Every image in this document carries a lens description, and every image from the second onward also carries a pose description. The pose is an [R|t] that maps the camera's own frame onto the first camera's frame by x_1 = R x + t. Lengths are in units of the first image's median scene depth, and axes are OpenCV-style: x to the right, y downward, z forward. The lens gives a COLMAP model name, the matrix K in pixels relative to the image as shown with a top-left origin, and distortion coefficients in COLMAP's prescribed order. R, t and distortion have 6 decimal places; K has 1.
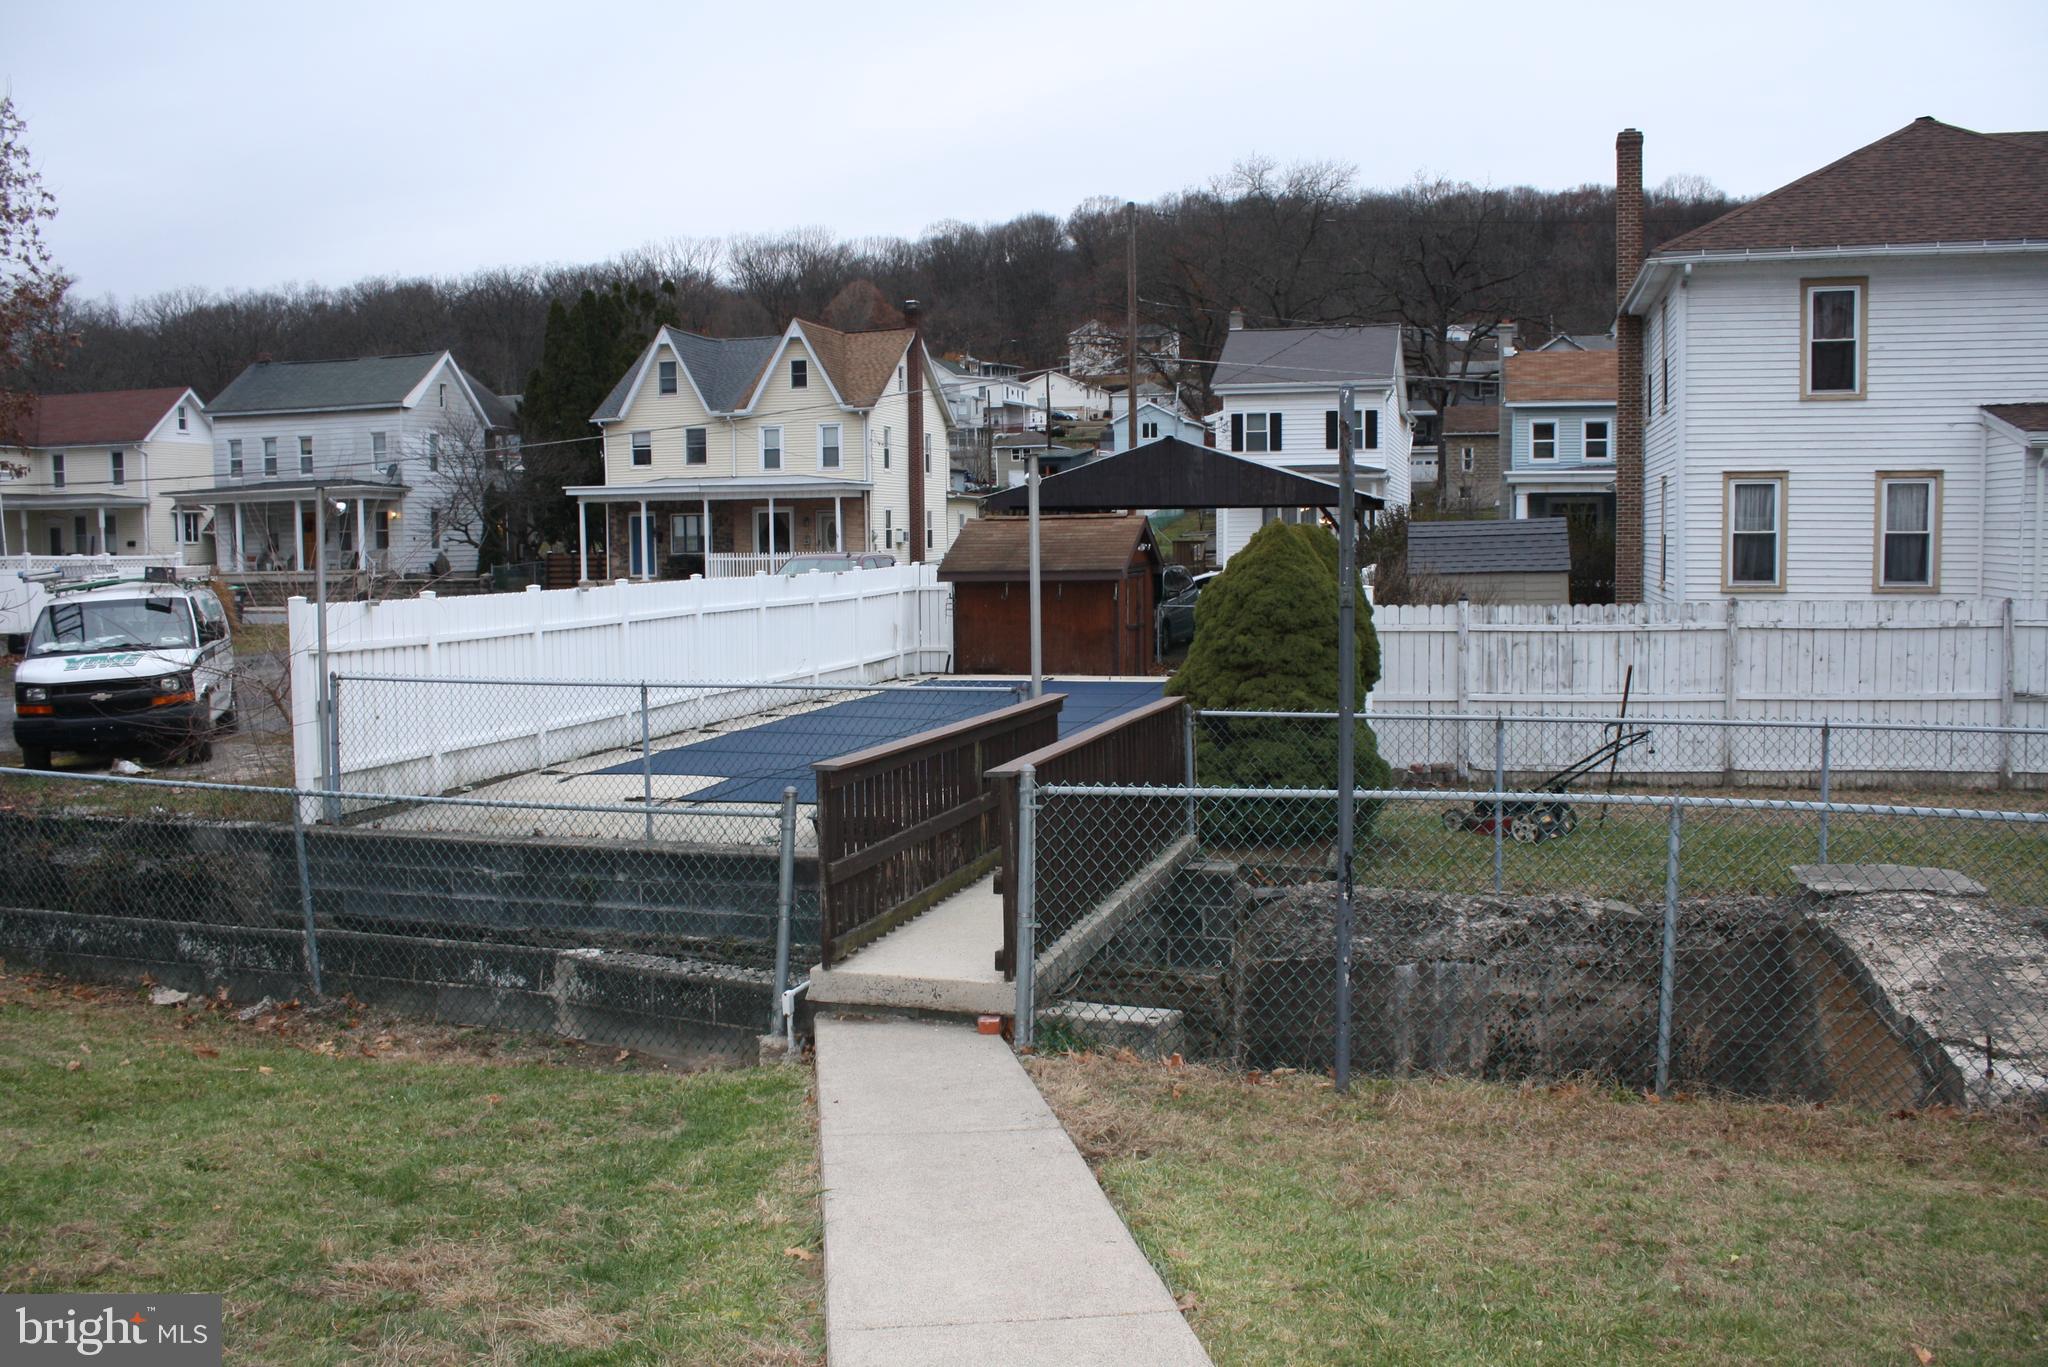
lens RADIAL K [[1715.6, 0, 1019.0], [0, 1715.6, 669.9], [0, 0, 1]] dist [-0.164151, 0.141200]
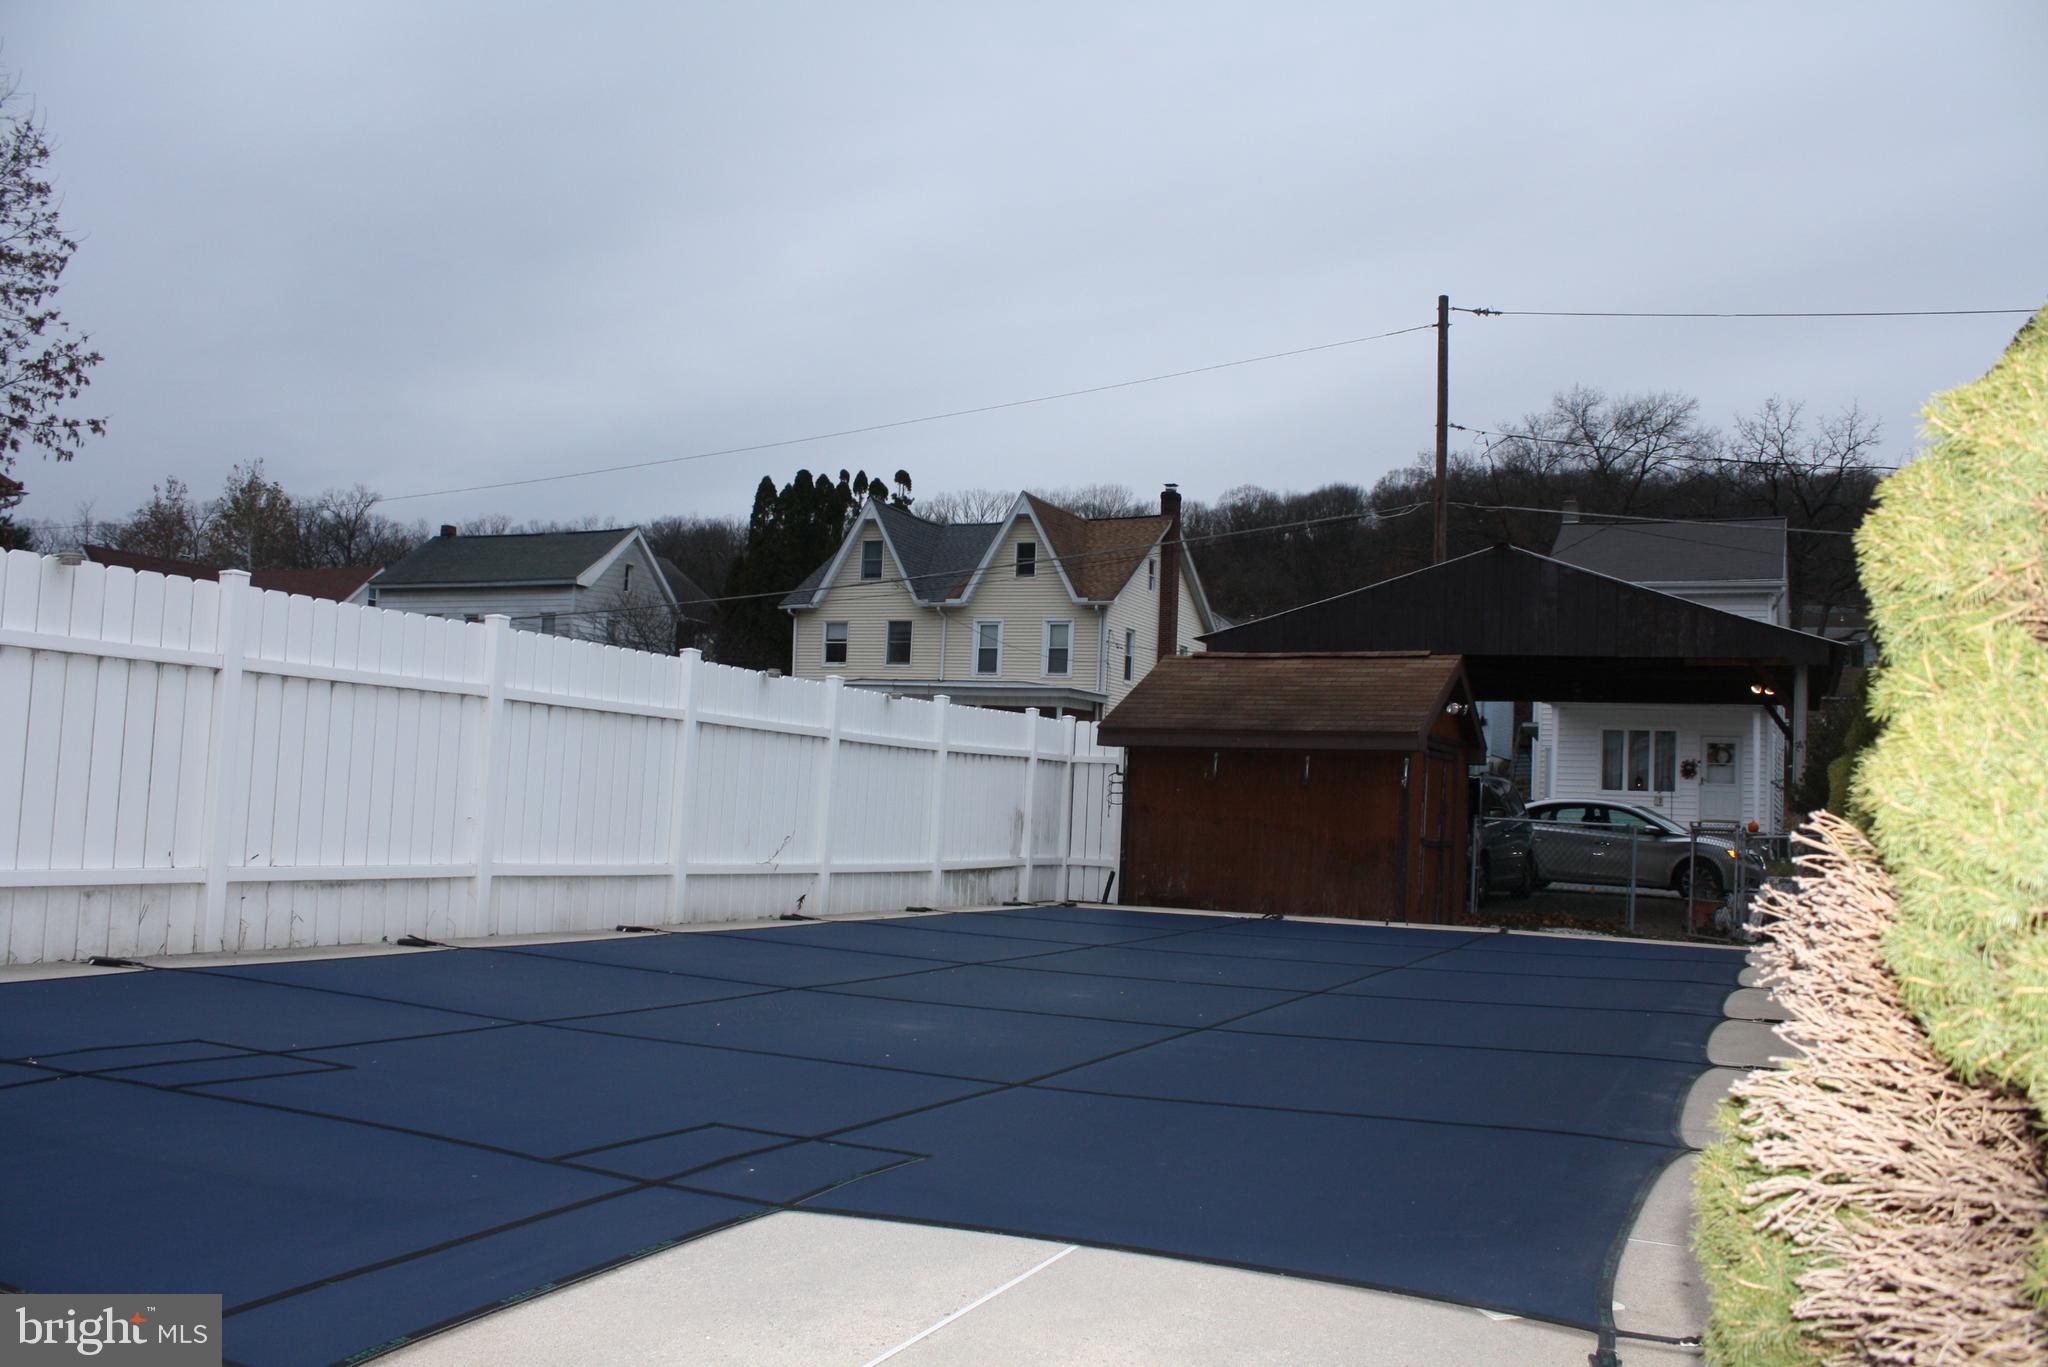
lens RADIAL K [[1715.6, 0, 1017.0], [0, 1715.6, 666.1], [0, 0, 1]] dist [-0.164151, 0.141200]
pose [[0.984002, 0.042287, -0.173067, 0.024828], [-0.070009, 0.985056, -0.157362, 0.015715], [0.163826, 0.166961, 0.972258, 0.410142]]
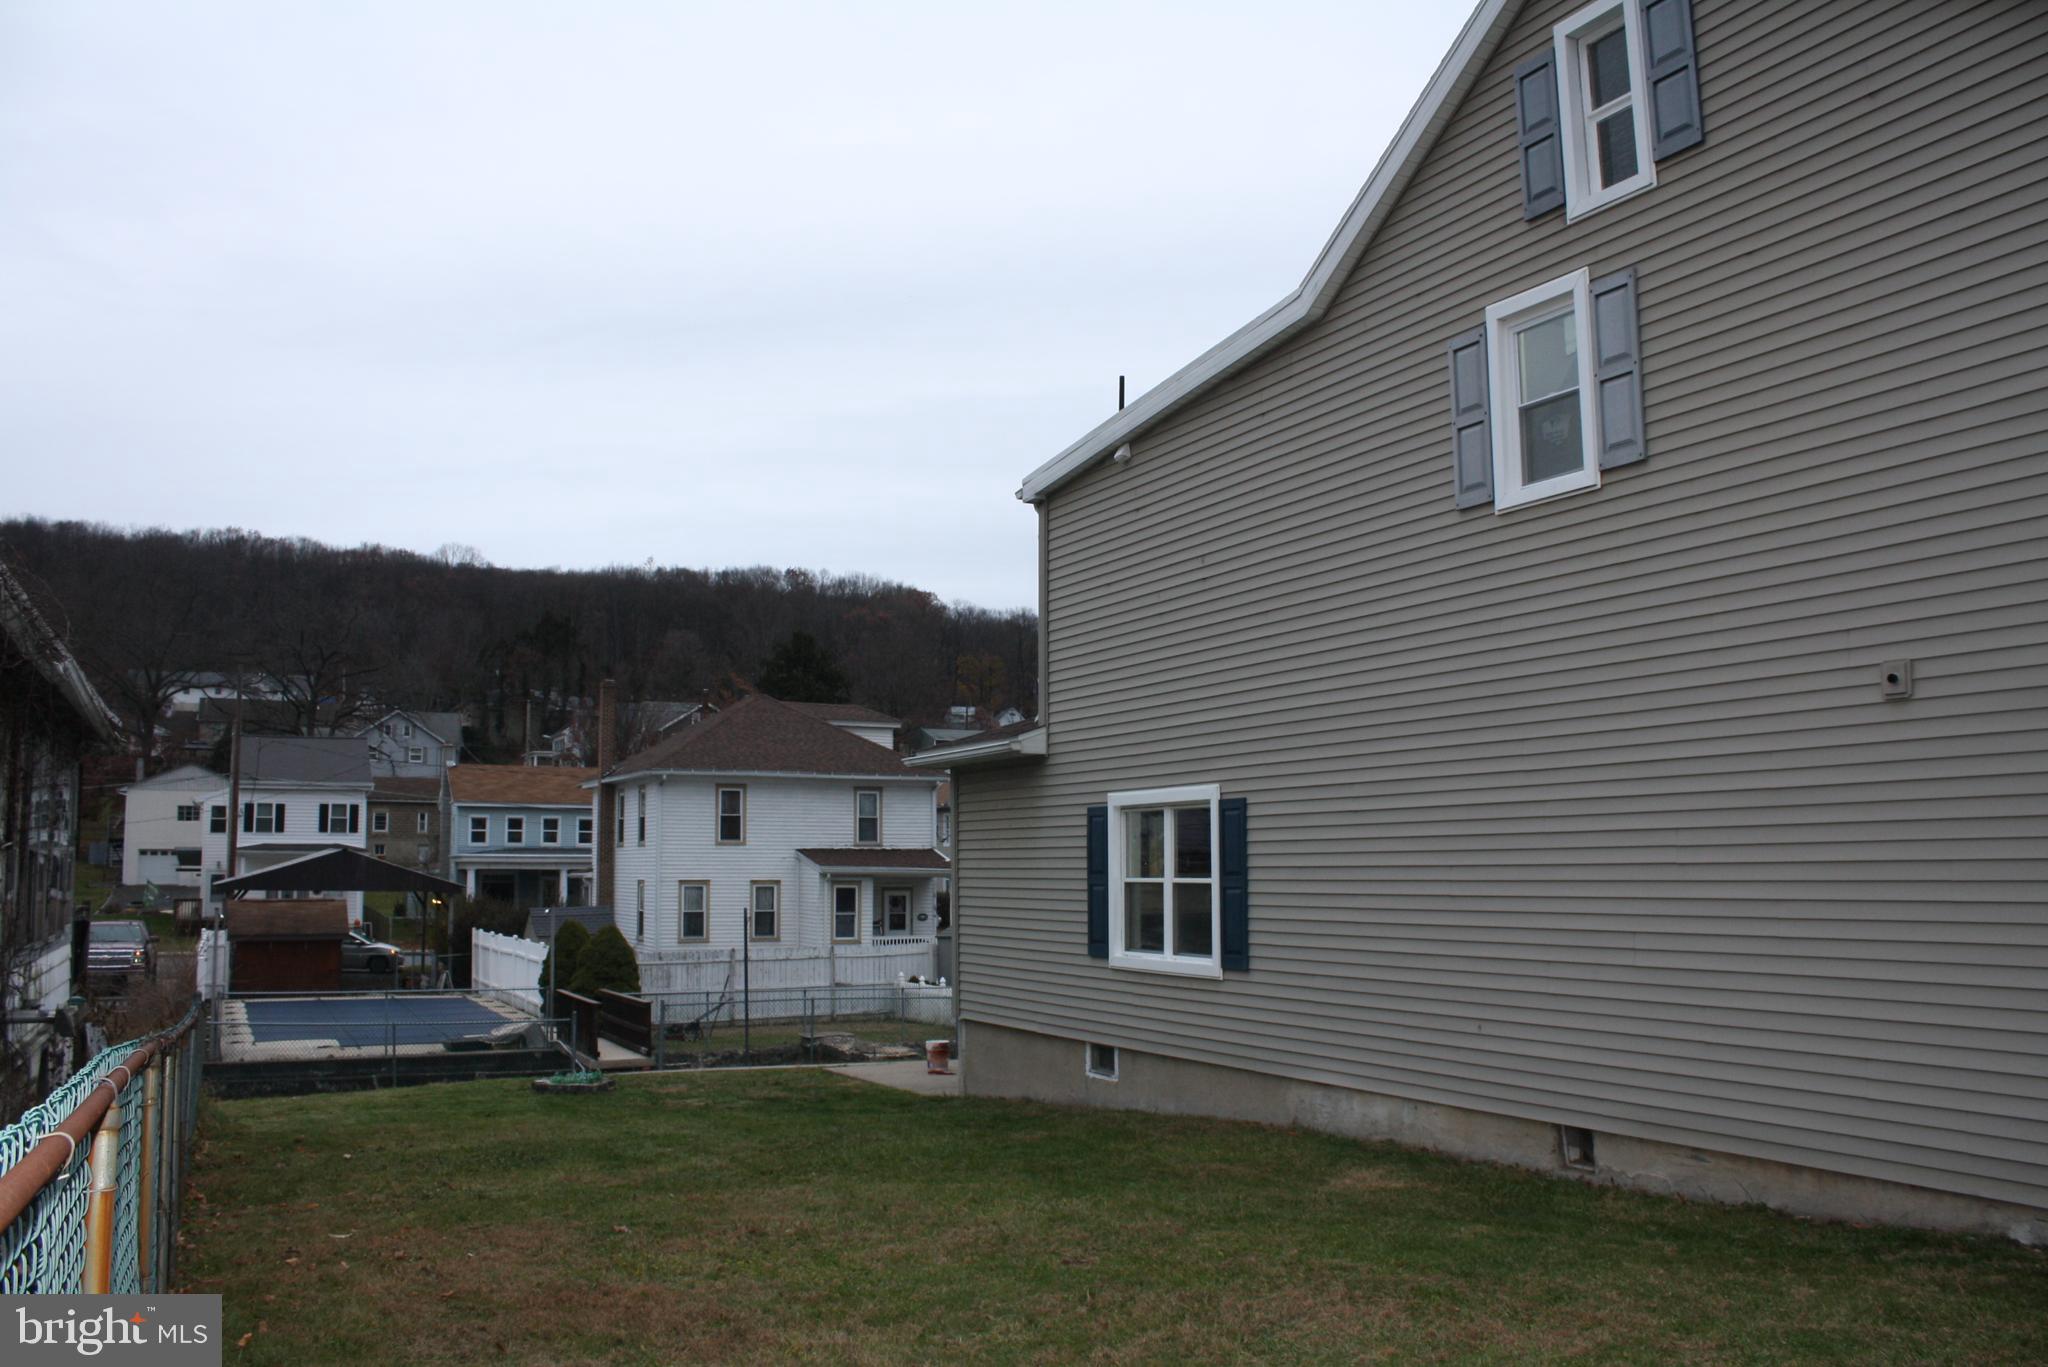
lens RADIAL K [[1715.6, 0, 1002.5], [0, 1715.6, 682.7], [0, 0, 1]] dist [-0.164151, 0.141200]
pose [[0.759839, 0.076147, 0.645637, -0.505389], [0.047355, 0.983996, -0.171785, 0.011742], [-0.648385, 0.161103, 0.744072, -0.650125]]
